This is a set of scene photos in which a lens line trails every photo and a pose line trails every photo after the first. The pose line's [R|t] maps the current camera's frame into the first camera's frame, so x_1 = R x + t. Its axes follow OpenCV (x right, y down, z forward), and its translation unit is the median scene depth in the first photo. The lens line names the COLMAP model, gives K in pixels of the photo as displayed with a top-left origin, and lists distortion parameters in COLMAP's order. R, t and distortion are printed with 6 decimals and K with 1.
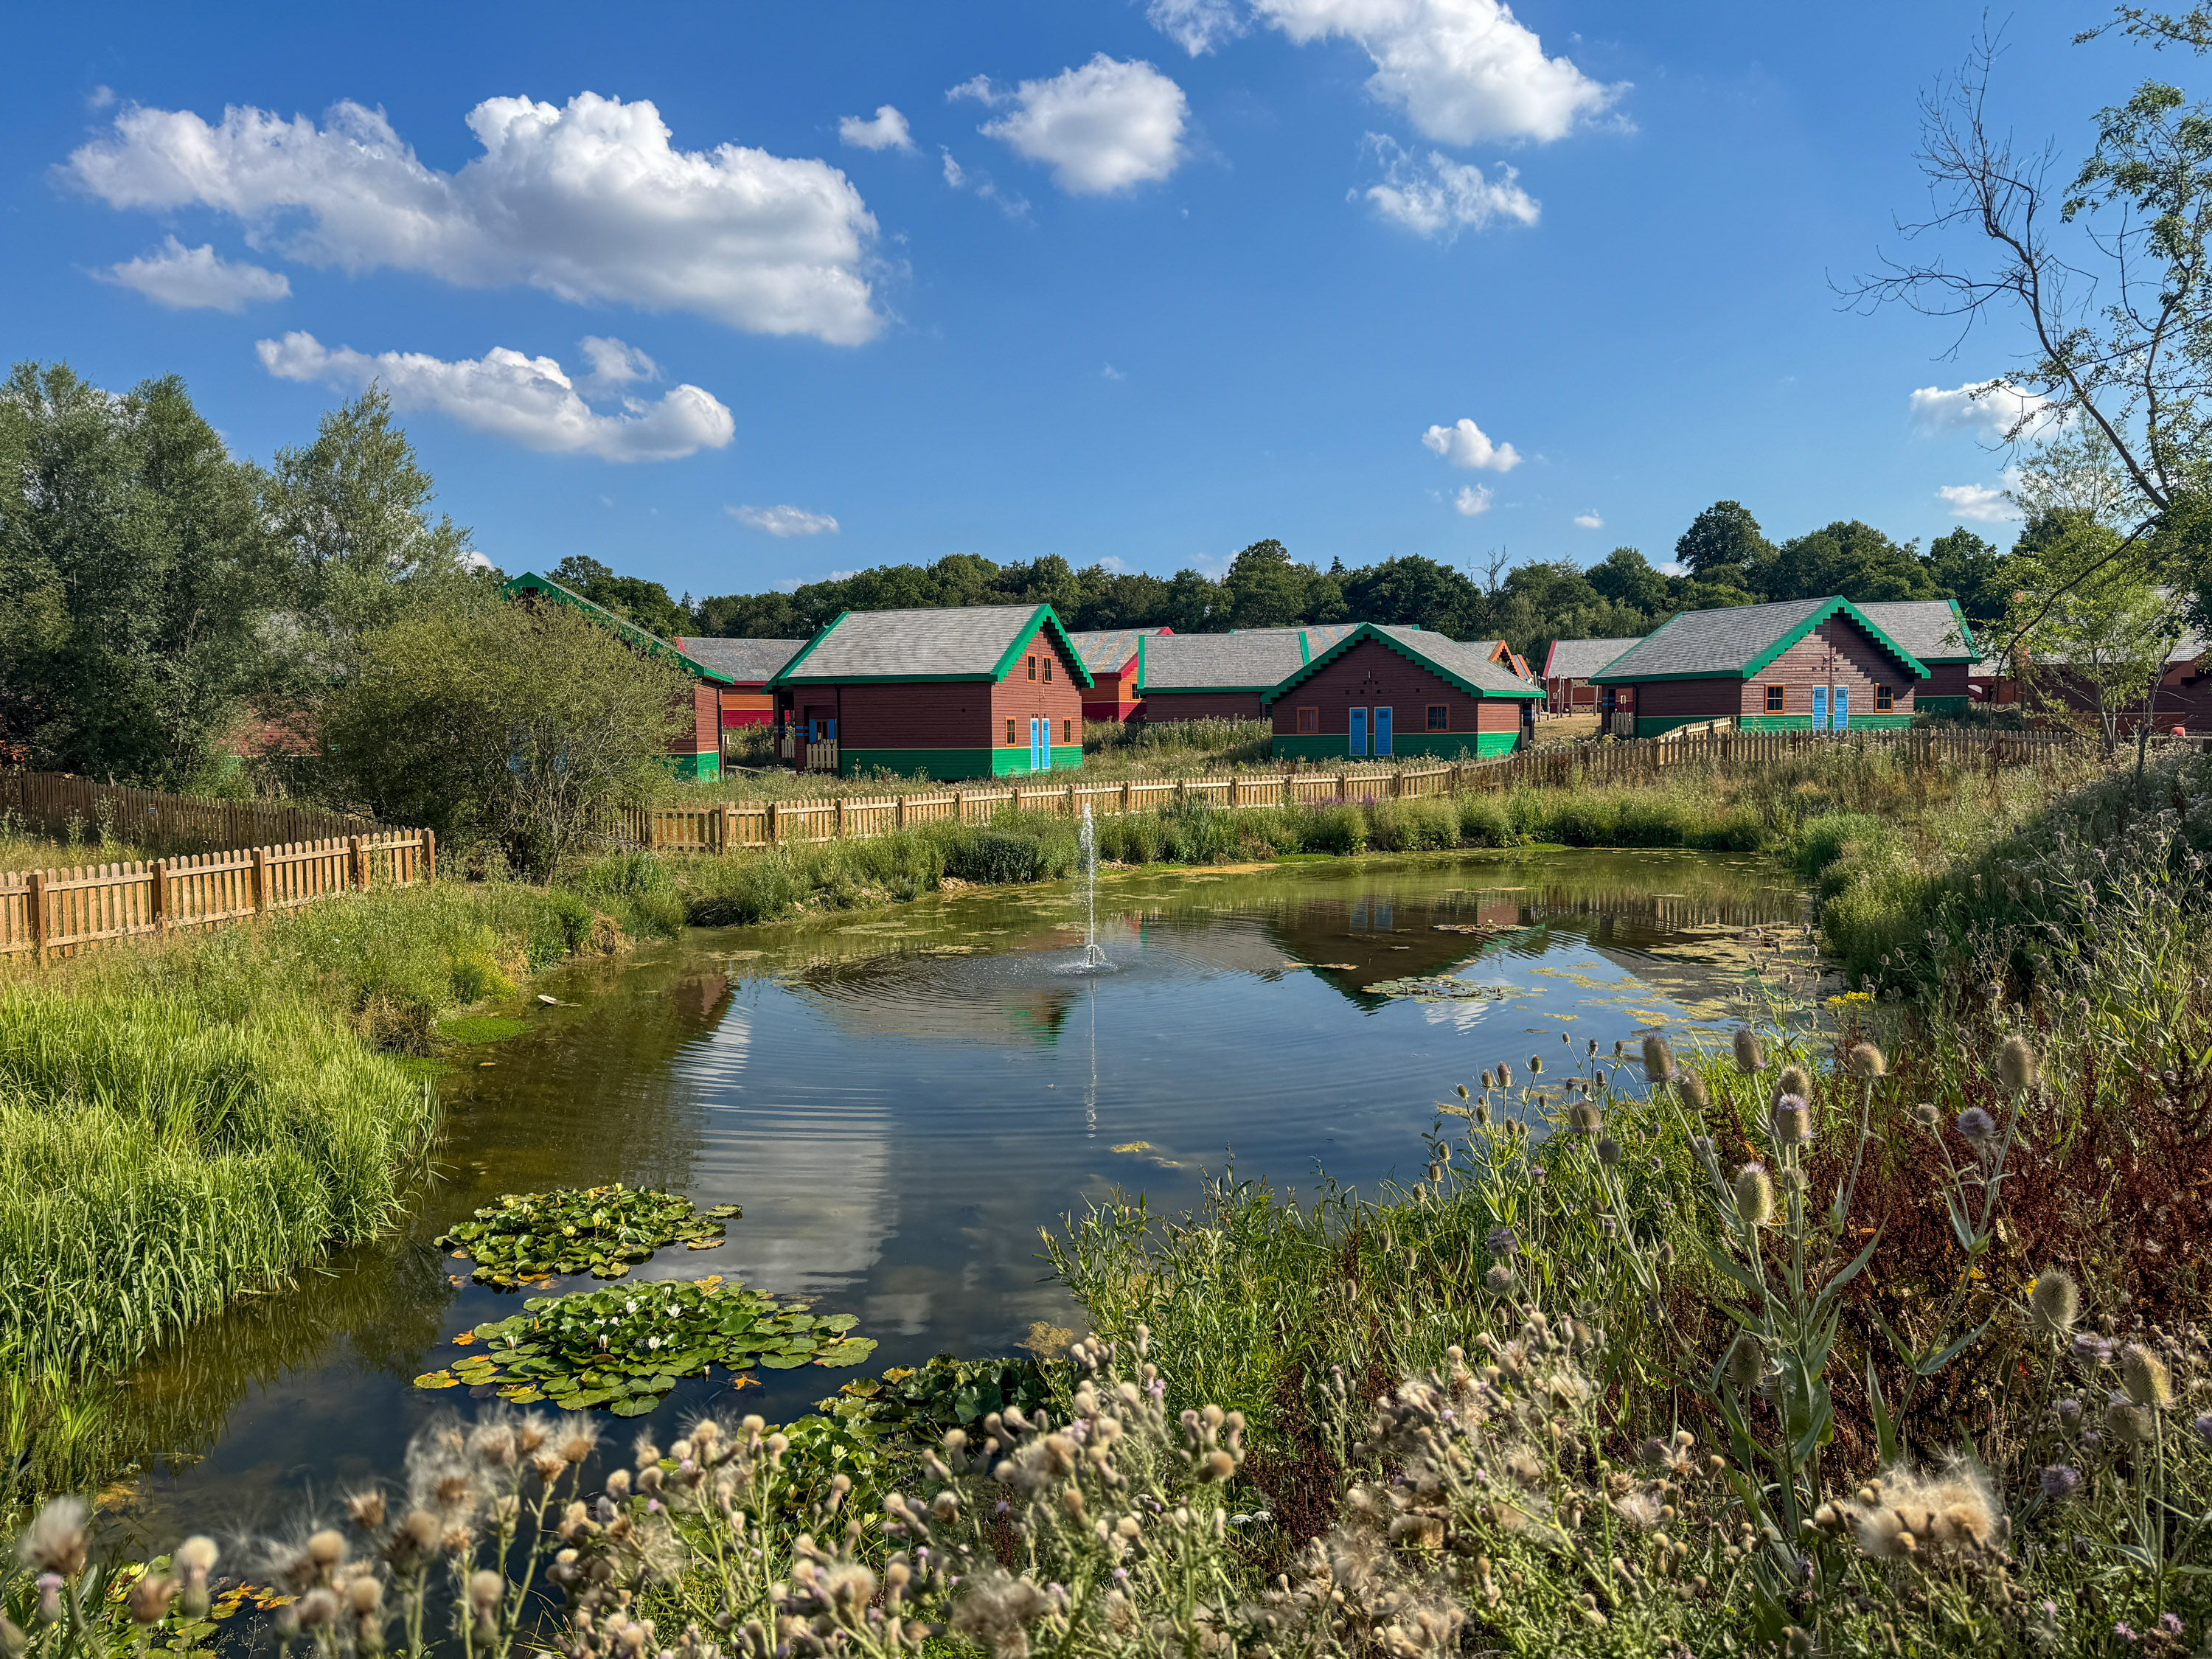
lens RADIAL K [[1525.6, 0, 1122.5], [0, 1525.6, 819.5], [0, 0, 1]] dist [0.083011, -0.103446]
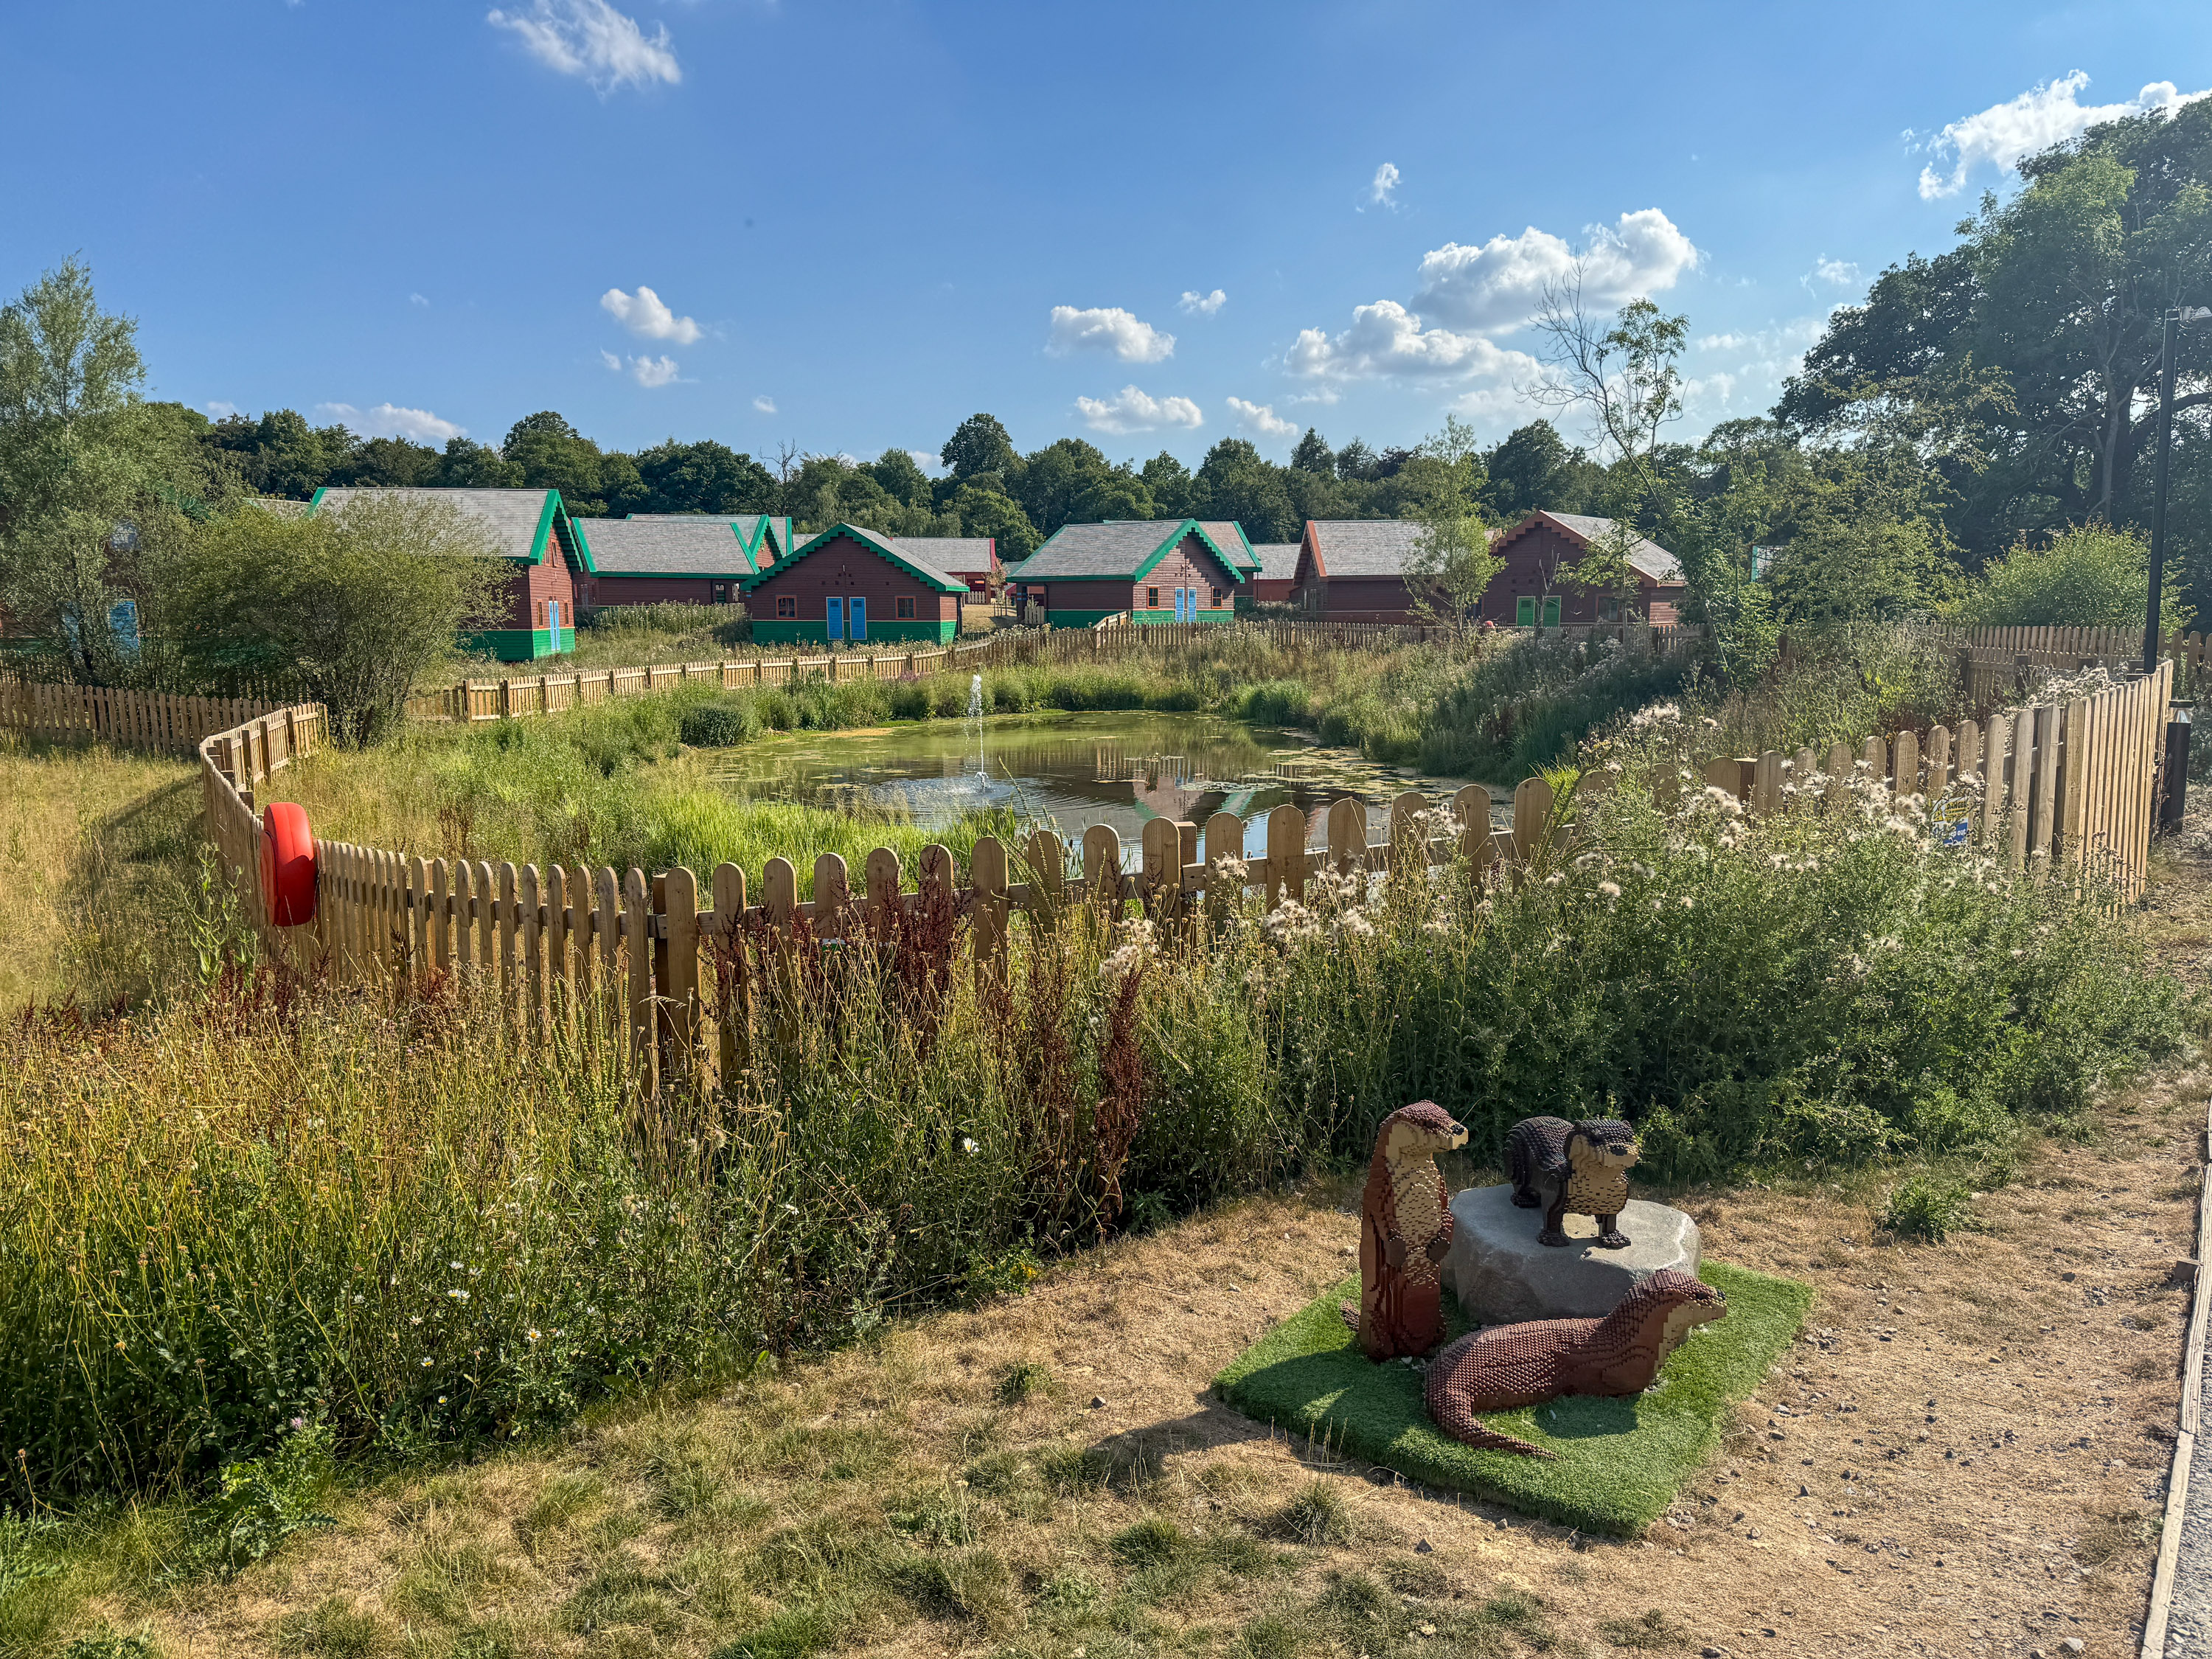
lens RADIAL K [[1525.6, 0, 1116.3], [0, 1525.6, 835.5], [0, 0, 1]] dist [0.083011, -0.103446]
pose [[0.872863, -0.059629, 0.484309, -0.232985], [0.018603, 0.995850, 0.089083, 0.006134], [-0.487611, -0.068747, 0.870350, -0.114332]]
